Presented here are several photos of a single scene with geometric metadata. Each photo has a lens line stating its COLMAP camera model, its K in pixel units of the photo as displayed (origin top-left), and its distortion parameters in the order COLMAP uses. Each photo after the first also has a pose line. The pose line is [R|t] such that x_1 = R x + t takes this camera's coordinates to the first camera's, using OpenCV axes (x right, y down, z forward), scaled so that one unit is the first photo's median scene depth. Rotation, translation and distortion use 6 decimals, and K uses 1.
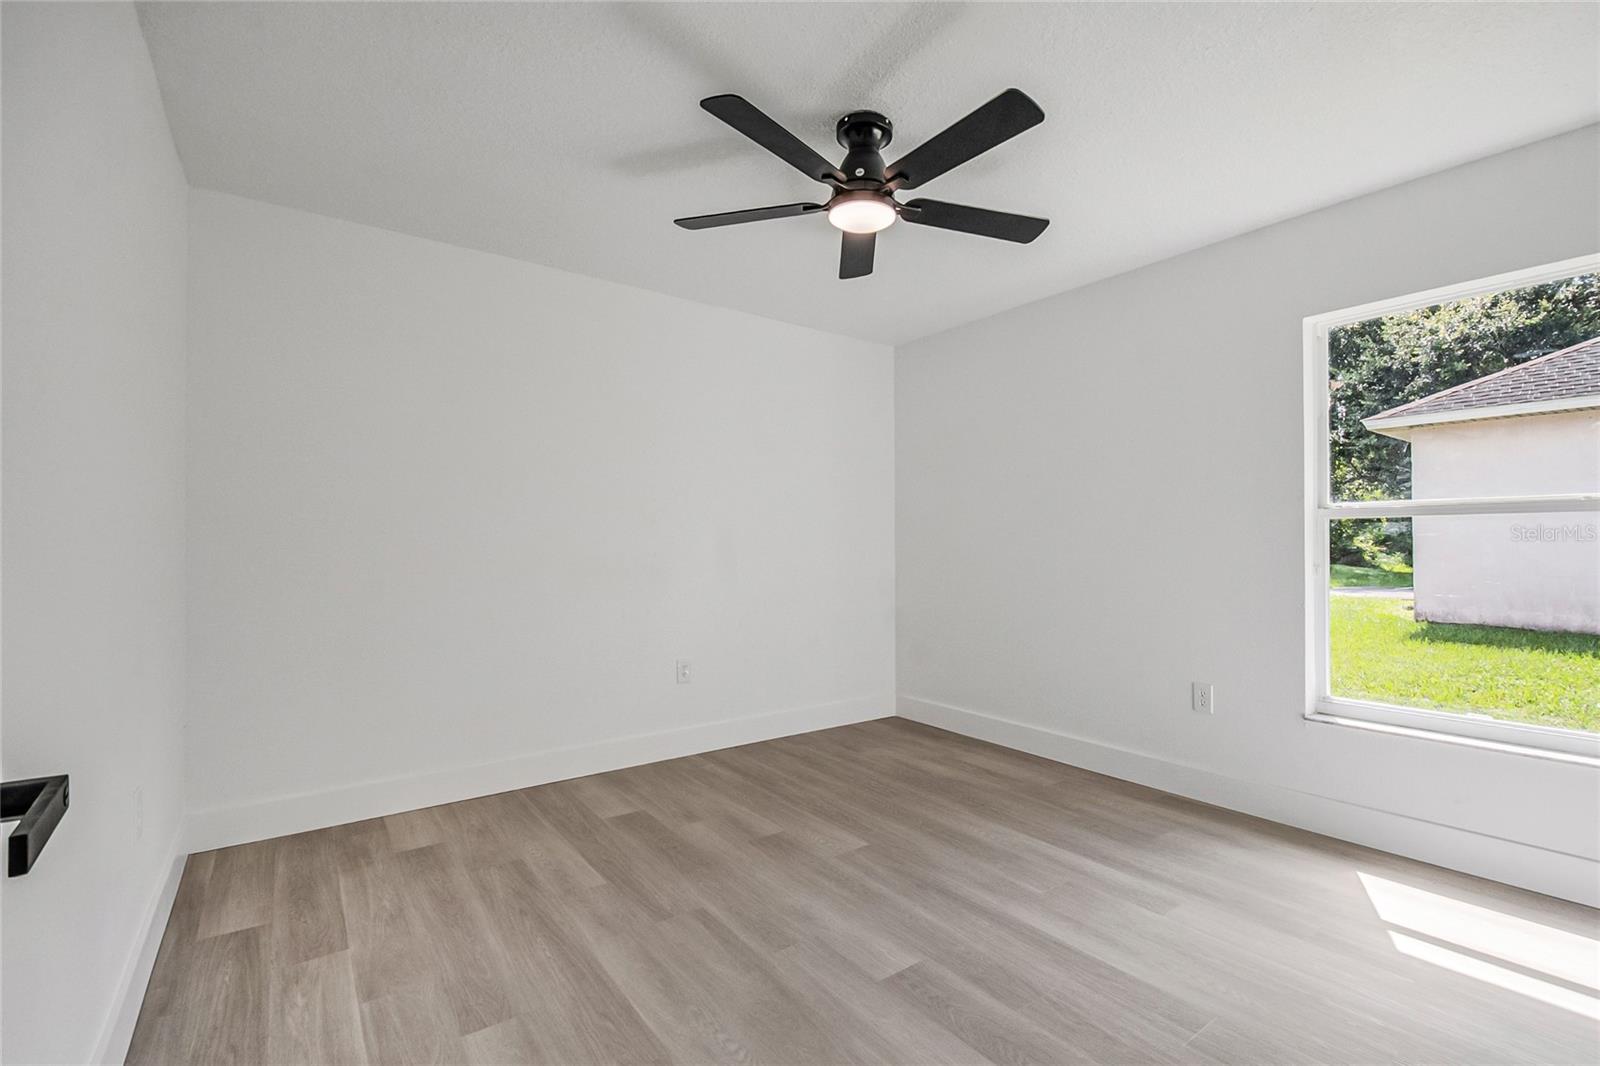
lens RADIAL K [[681.0, 0, 809.1], [0, 681.0, 544.0], [0, 0, 1]] dist [0.011763, -0.000114]
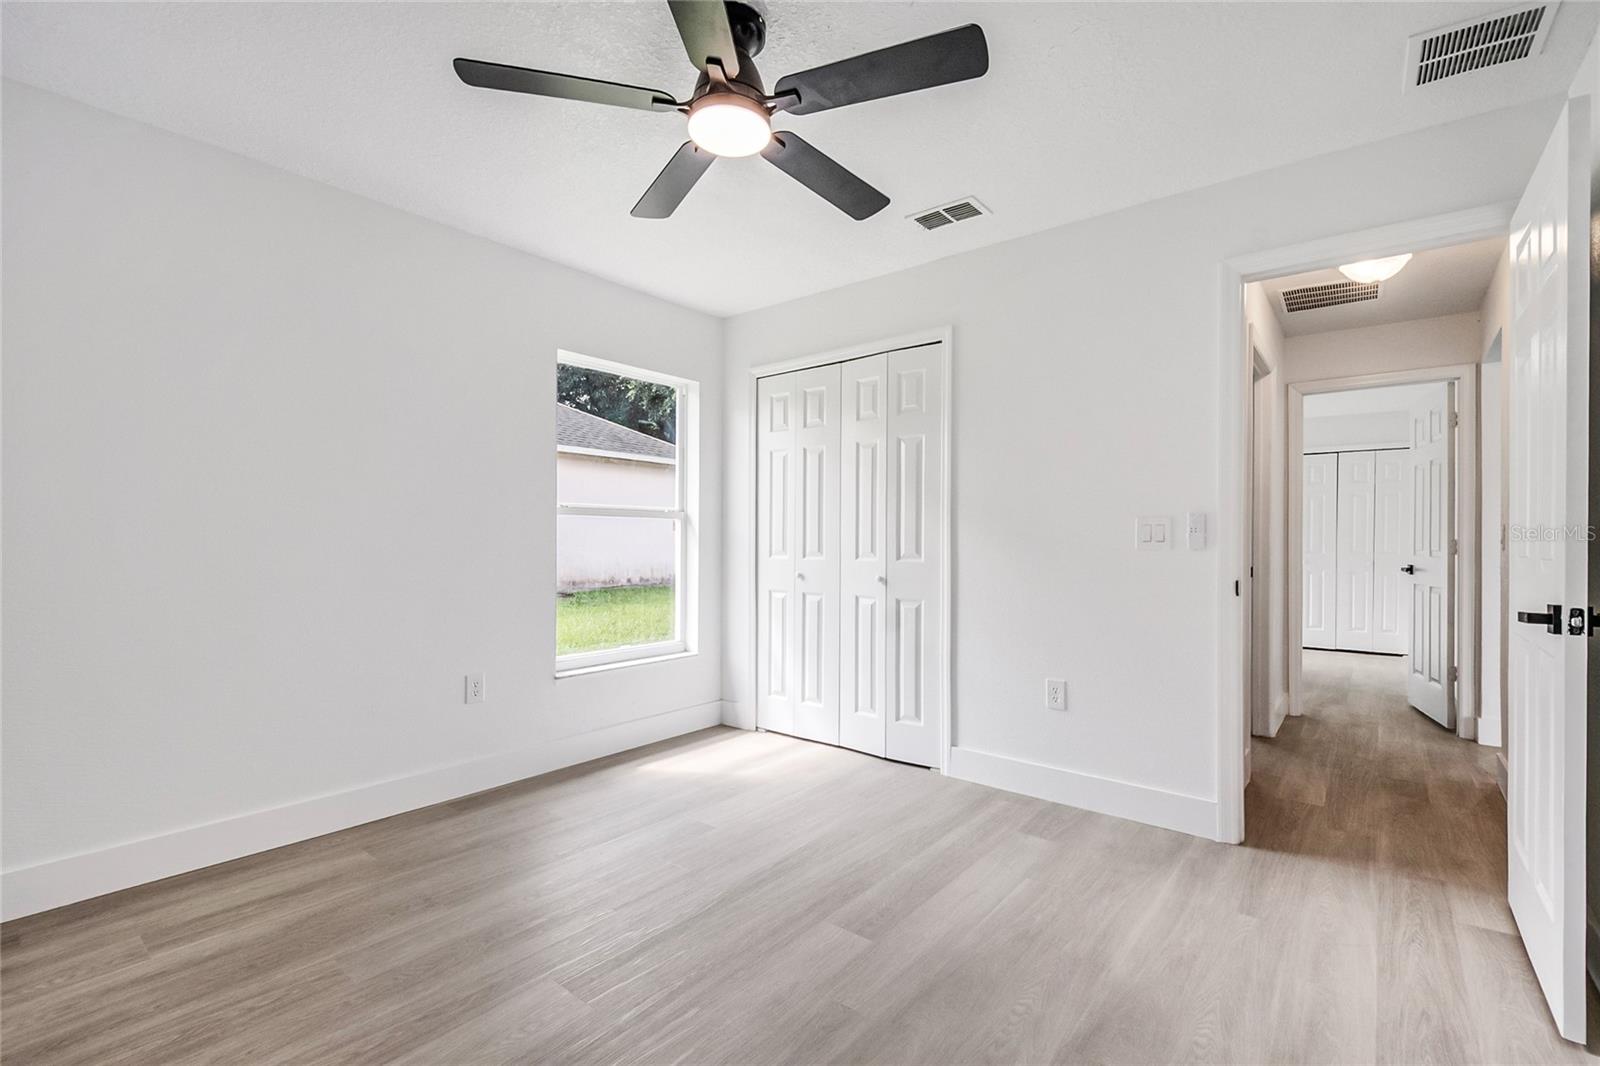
lens RADIAL K [[705.9, 0, 797.6], [0, 705.9, 539.7], [0, 0, 1]] dist [-0.012679, 0.000256]
pose [[-0.223509, 0.002112, 0.974700, -0.570863], [-0.004509, 0.999985, -0.003200, 0.007923], [-0.974691, -0.005110, -0.223496, 0.826946]]
